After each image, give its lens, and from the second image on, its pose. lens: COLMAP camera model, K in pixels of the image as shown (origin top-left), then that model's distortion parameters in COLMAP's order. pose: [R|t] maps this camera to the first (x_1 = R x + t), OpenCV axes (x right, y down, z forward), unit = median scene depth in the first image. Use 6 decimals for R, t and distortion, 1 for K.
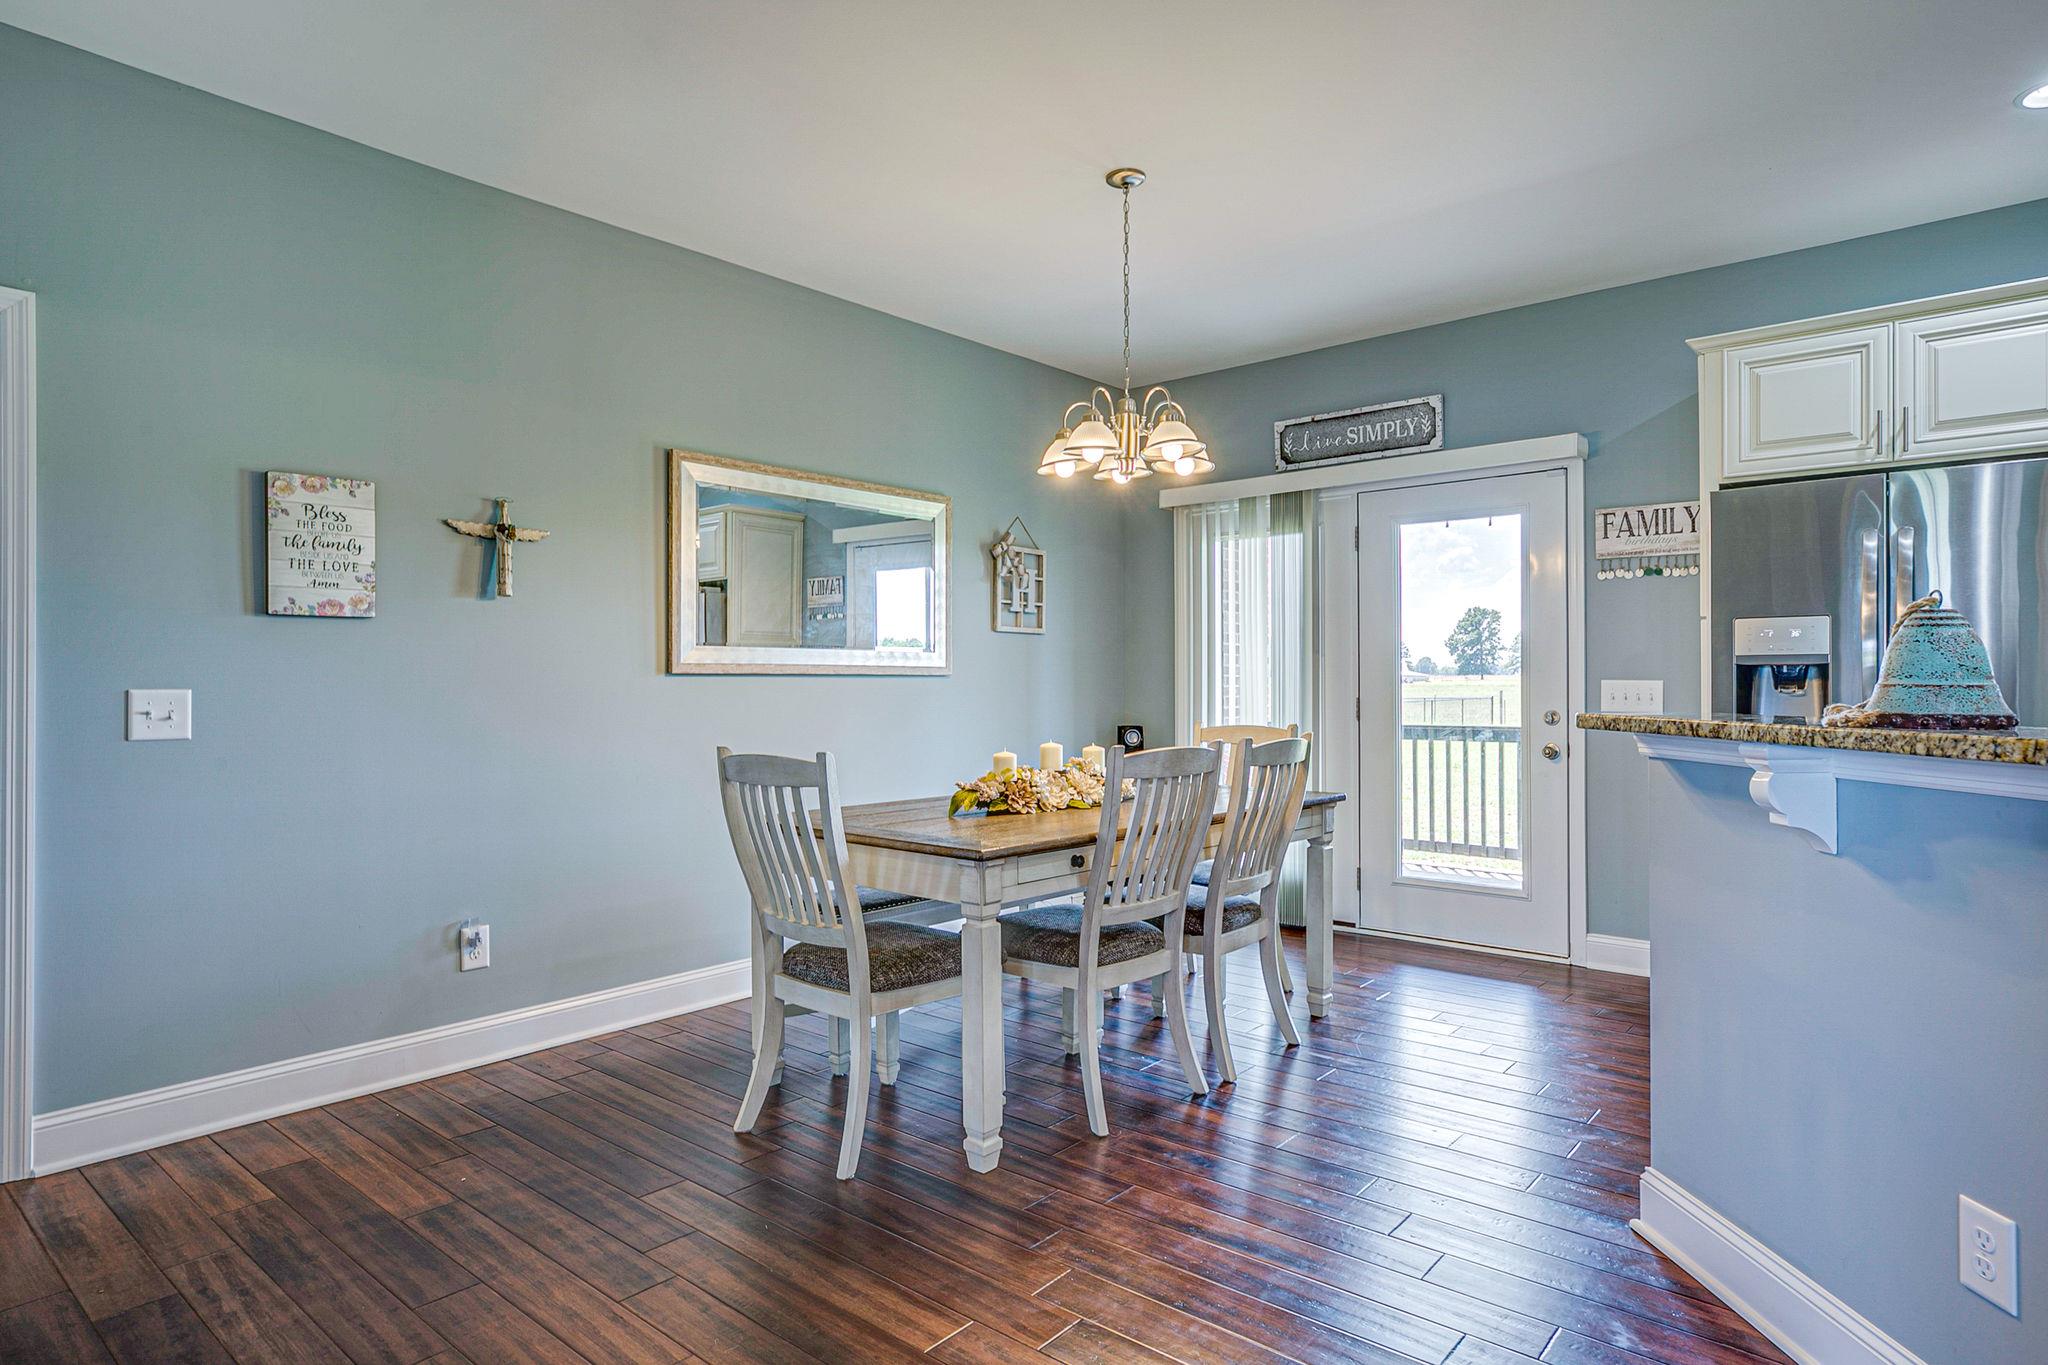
lens RADIAL K [[1189.0, 0, 1128.7], [0, 1189.0, 680.3], [0, 0, 1]] dist [-0.031839, -0.000238]
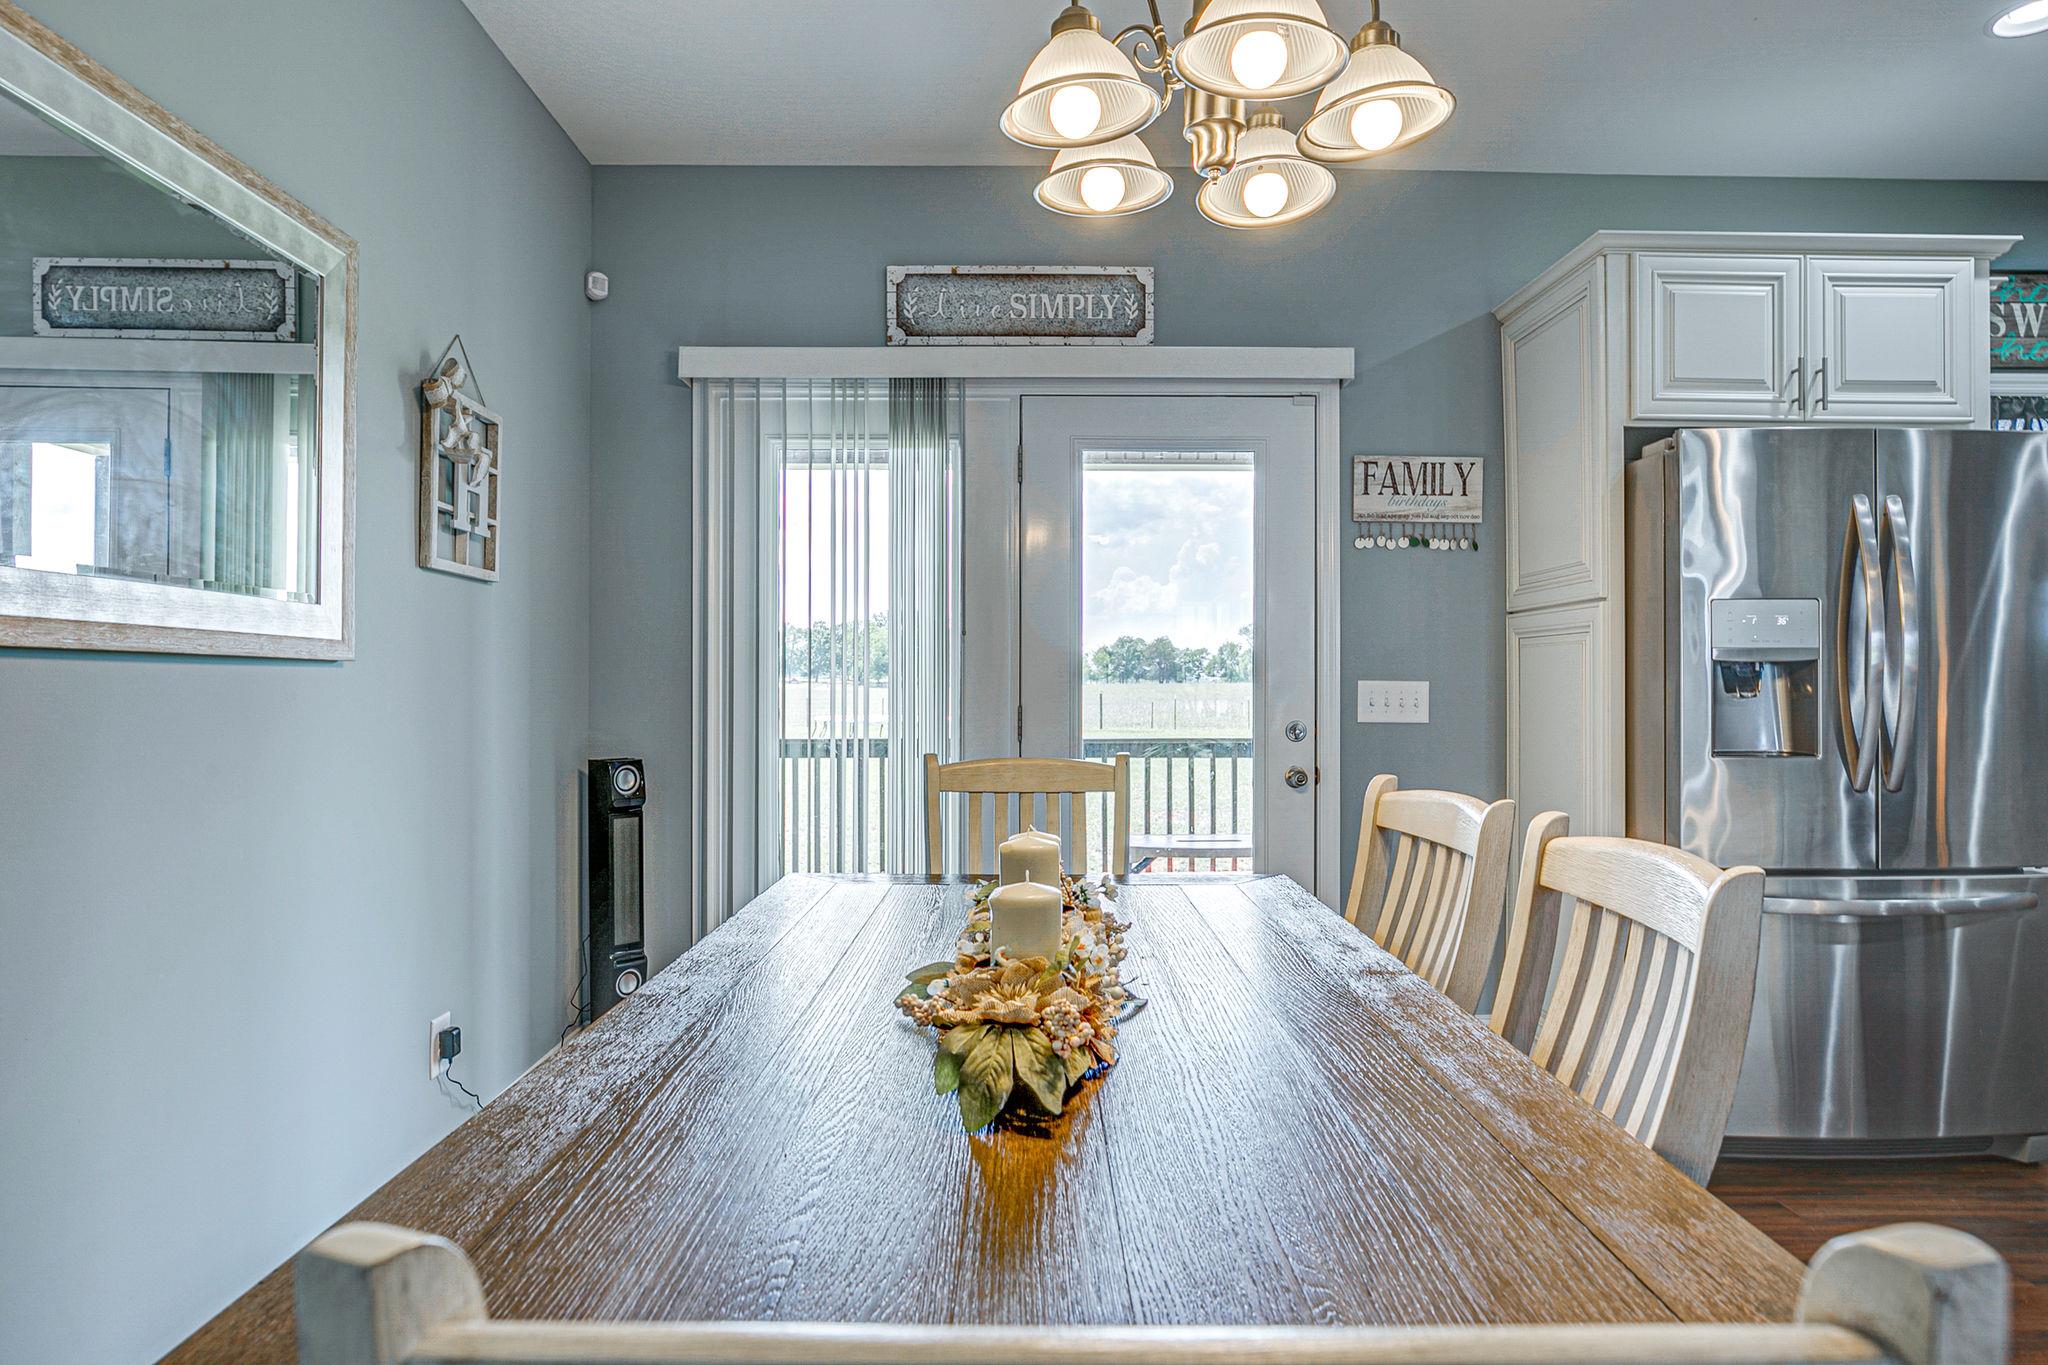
lens RADIAL K [[1149.7, 0, 1023.7], [0, 1149.7, 678.9], [0, 0, 1]] dist [-0.025009, 0.008941]
pose [[0.777999, 0.005873, 0.628239, -0.224773], [-0.003974, 0.999982, -0.004427, 0.002722], [-0.628253, 0.000947, 0.778008, 0.550000]]
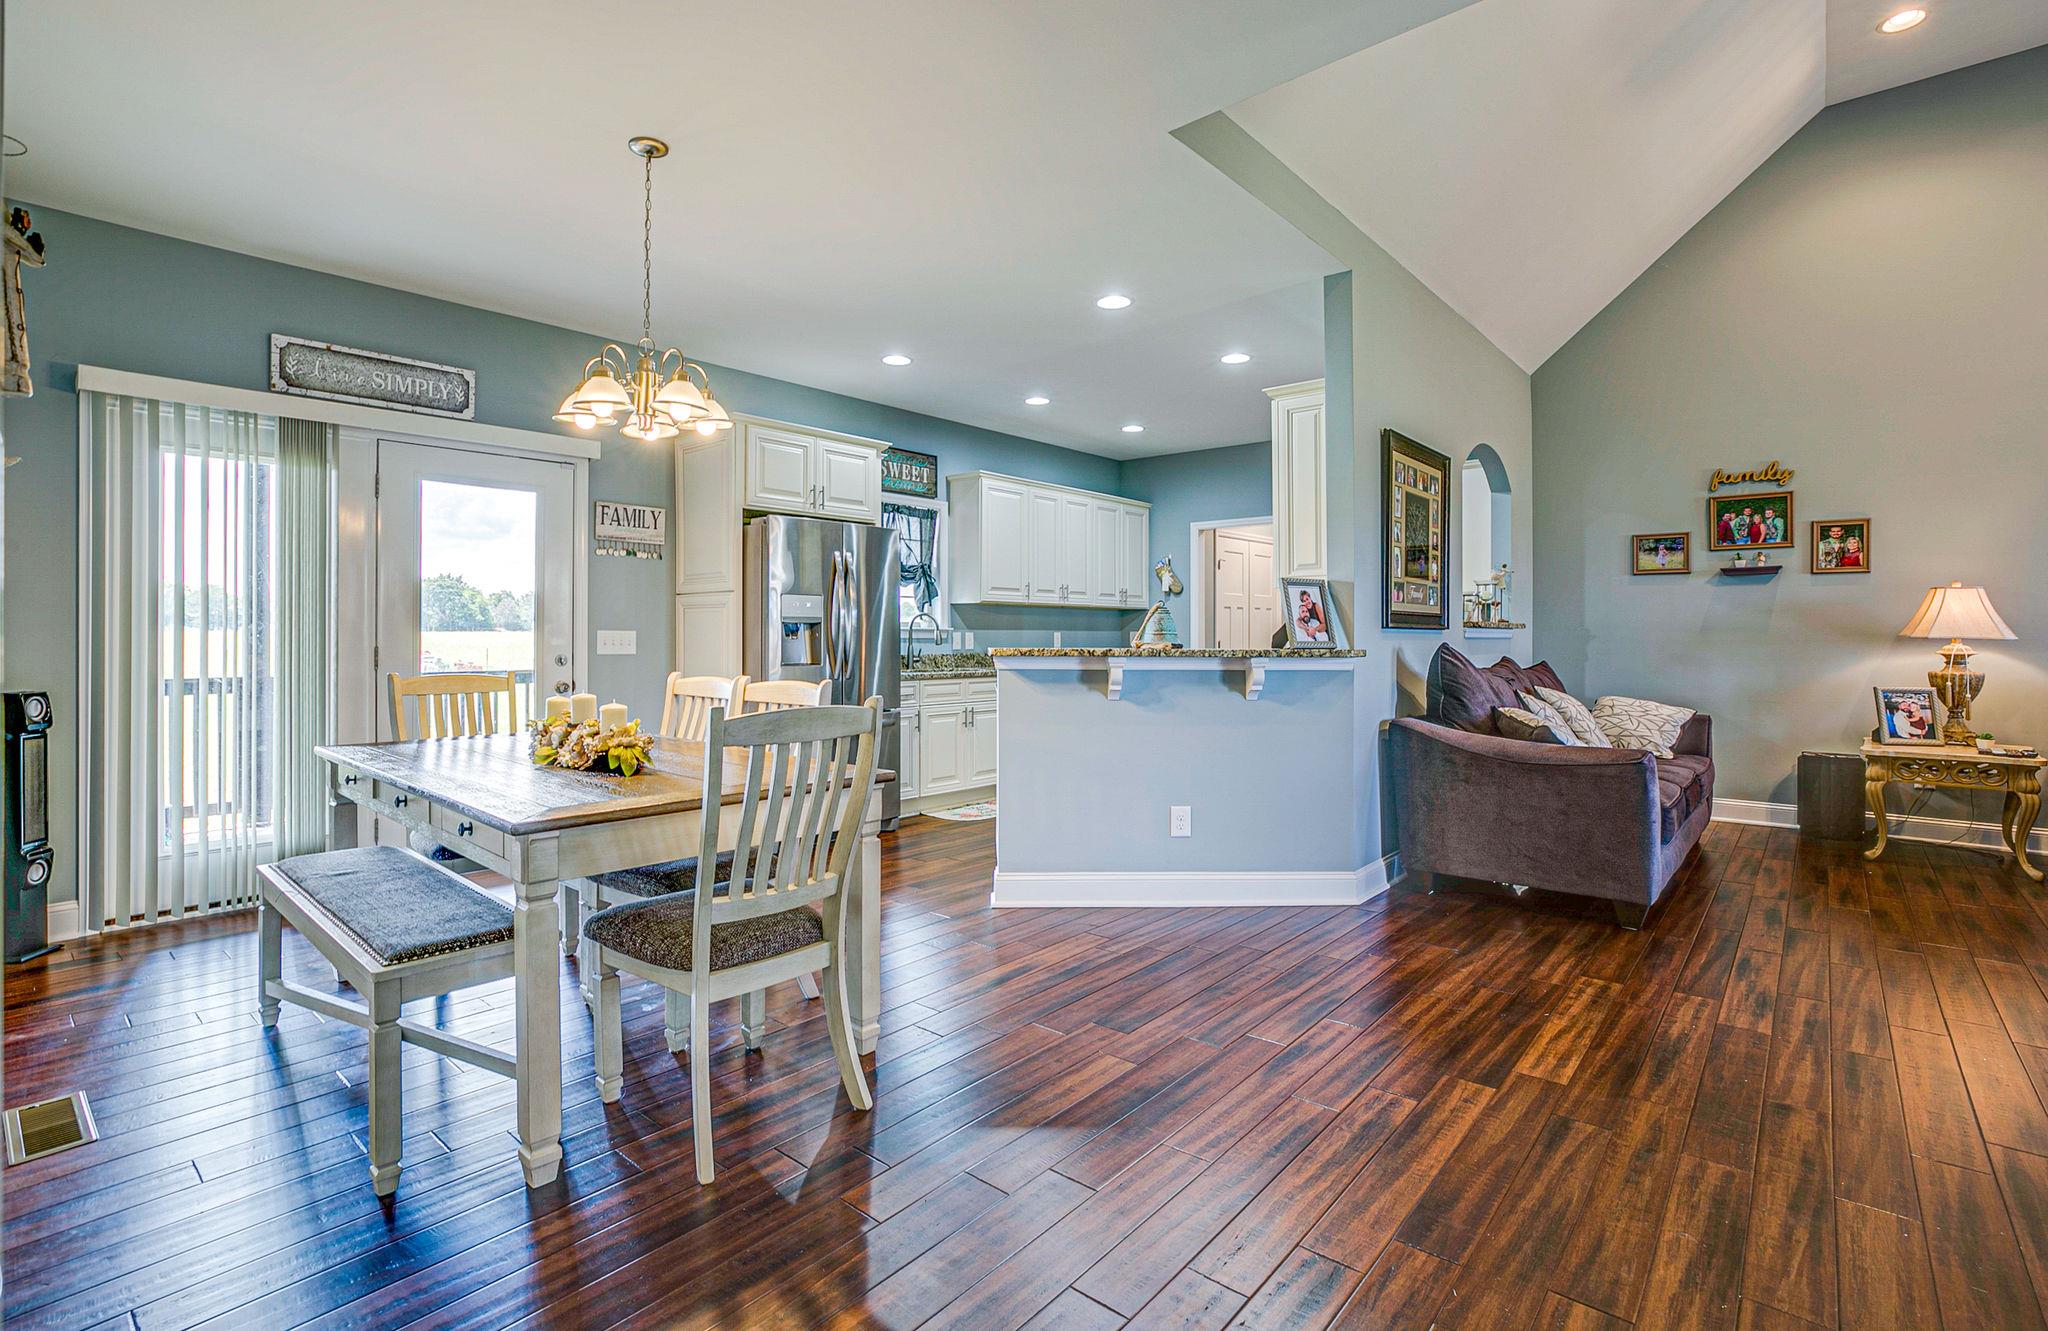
lens RADIAL K [[920.0, 0, 1020.2], [0, 920.0, 637.2], [0, 0, 1]] dist [-0.020980, 0.003979]
pose [[0.033857, -0.000829, 0.999426, -0.595759], [-0.002956, 0.999995, 0.000929, 0.004607], [-0.999422, -0.002986, 0.033854, 0.482163]]
